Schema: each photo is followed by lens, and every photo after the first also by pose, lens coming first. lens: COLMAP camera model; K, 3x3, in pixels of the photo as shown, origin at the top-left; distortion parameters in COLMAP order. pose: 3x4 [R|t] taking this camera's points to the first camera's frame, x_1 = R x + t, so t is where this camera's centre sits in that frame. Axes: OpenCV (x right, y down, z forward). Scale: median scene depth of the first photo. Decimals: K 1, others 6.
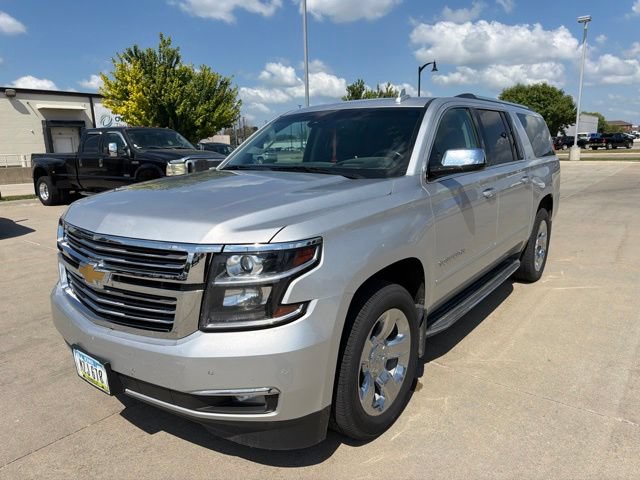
lens RADIAL K [[447.1, 0, 316.7], [0, 447.1, 240.6], [0, 0, 1]] dist [0.028372, -0.029061]
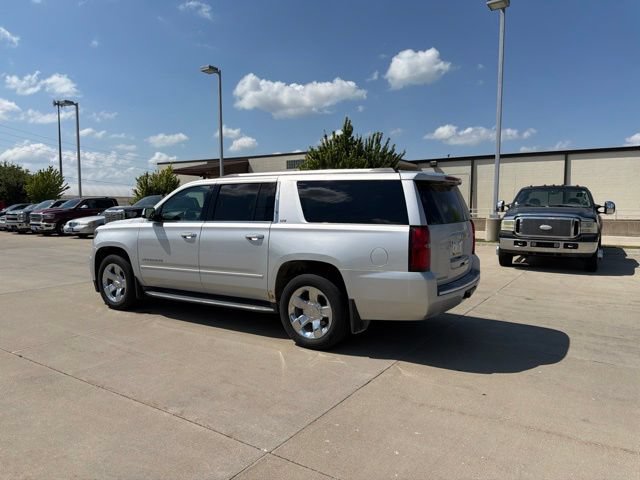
lens RADIAL K [[454.3, 0, 324.1], [0, 454.3, 236.3], [0, 0, 1]] dist [0.056003, -0.063874]
pose [[0.097597, 0.083288, -0.991735, 0.415160], [-0.209636, 0.975854, 0.061324, -0.061404], [0.972896, 0.201919, 0.112700, 0.255093]]
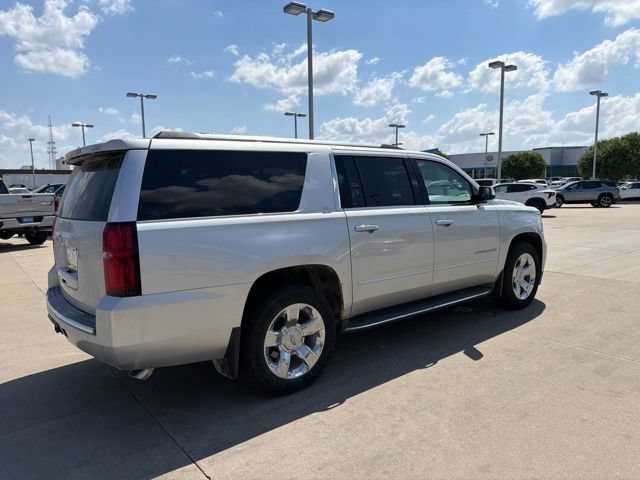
lens RADIAL K [[455.6, 0, 314.8], [0, 455.6, 239.7], [0, 0, 1]] dist [0.074905, -0.110448]
pose [[-0.971694, 0.012028, 0.235937, -0.005665], [0.086373, 0.947648, 0.307412, -0.112010], [-0.219888, 0.319089, -0.921863, 0.524310]]
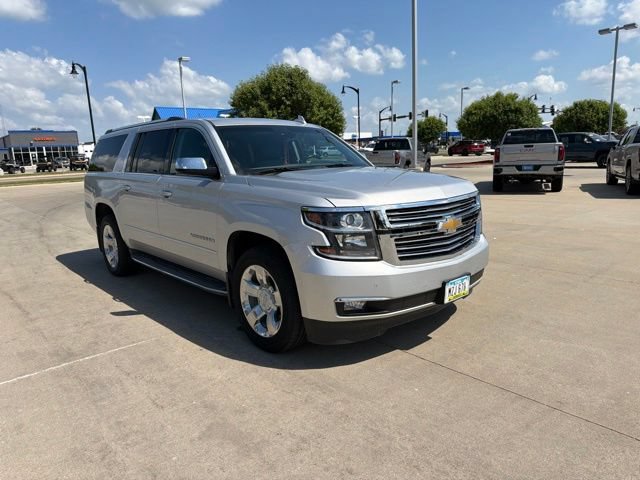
lens RADIAL K [[447.1, 0, 316.7], [0, 447.1, 240.6], [0, 0, 1]] dist [0.028372, -0.029061]
pose [[0.184785, -0.177206, 0.966671, -0.249641], [0.238247, 0.962347, 0.130871, -0.022896], [-0.953464, 0.206123, 0.220046, 0.135343]]
